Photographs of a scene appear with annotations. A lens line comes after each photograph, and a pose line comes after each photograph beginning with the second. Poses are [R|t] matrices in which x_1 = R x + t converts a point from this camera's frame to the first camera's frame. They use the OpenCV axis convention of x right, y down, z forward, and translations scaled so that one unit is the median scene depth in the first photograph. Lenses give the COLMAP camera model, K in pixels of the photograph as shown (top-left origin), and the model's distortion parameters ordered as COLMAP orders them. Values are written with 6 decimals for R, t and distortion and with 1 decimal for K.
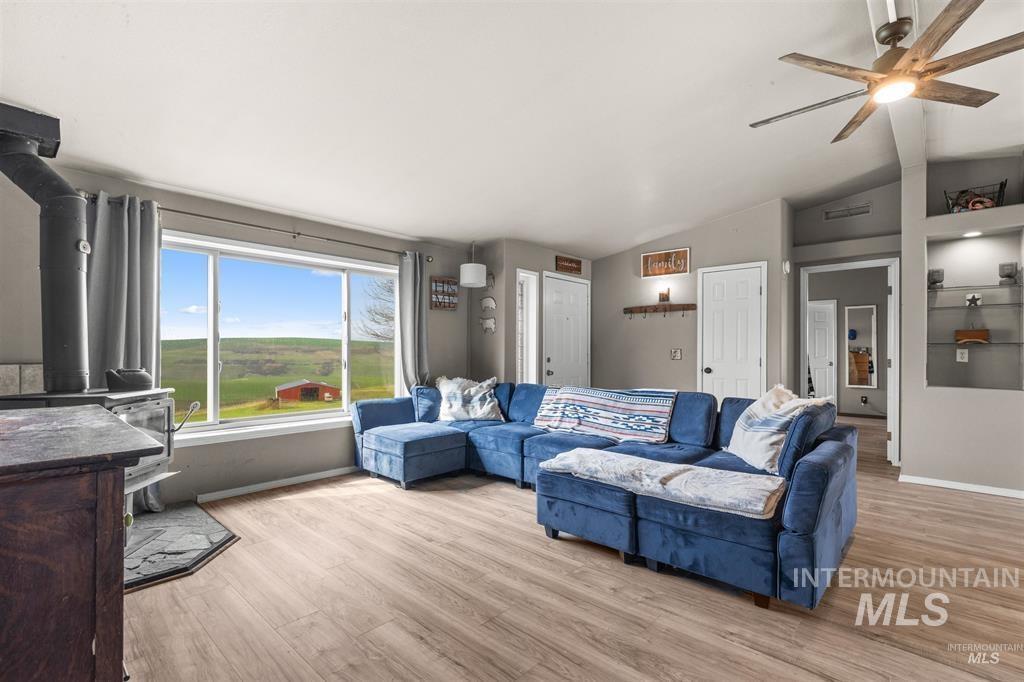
lens RADIAL K [[469.9, 0, 514.8], [0, 469.9, 349.6], [0, 0, 1]] dist [0.000332, 0.001207]
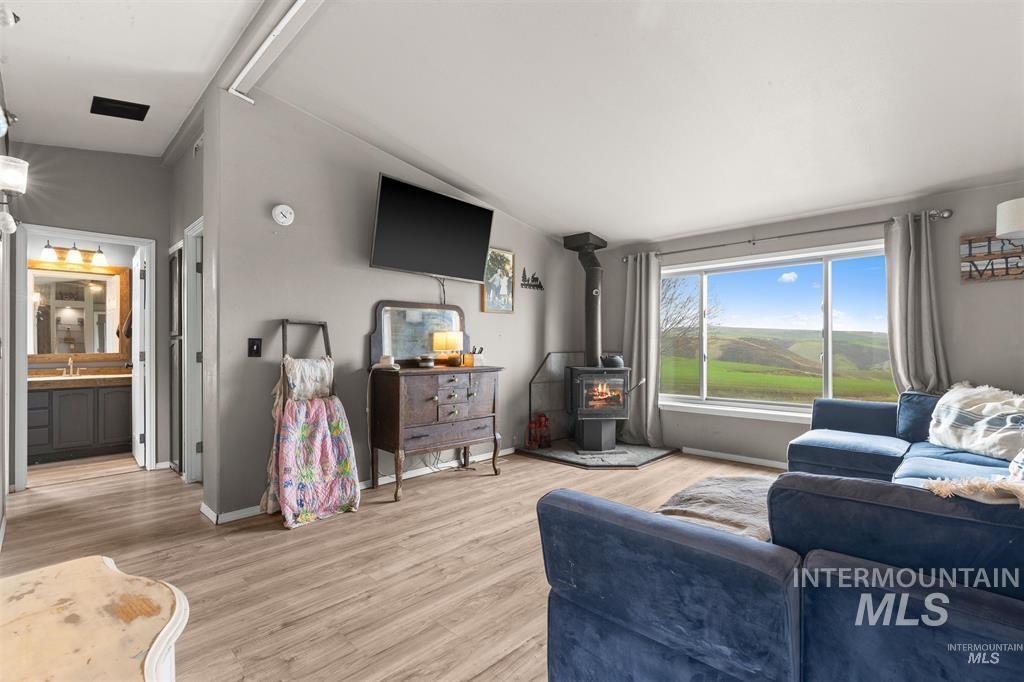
lens RADIAL K [[469.9, 0, 517.2], [0, 469.9, 342.8], [0, 0, 1]] dist [0.000332, 0.001207]
pose [[-0.026469, -0.013186, -0.999563, 0.562799], [0.000552, 0.999913, -0.013205, 0.009663], [0.999649, -0.000901, -0.026460, 0.394656]]
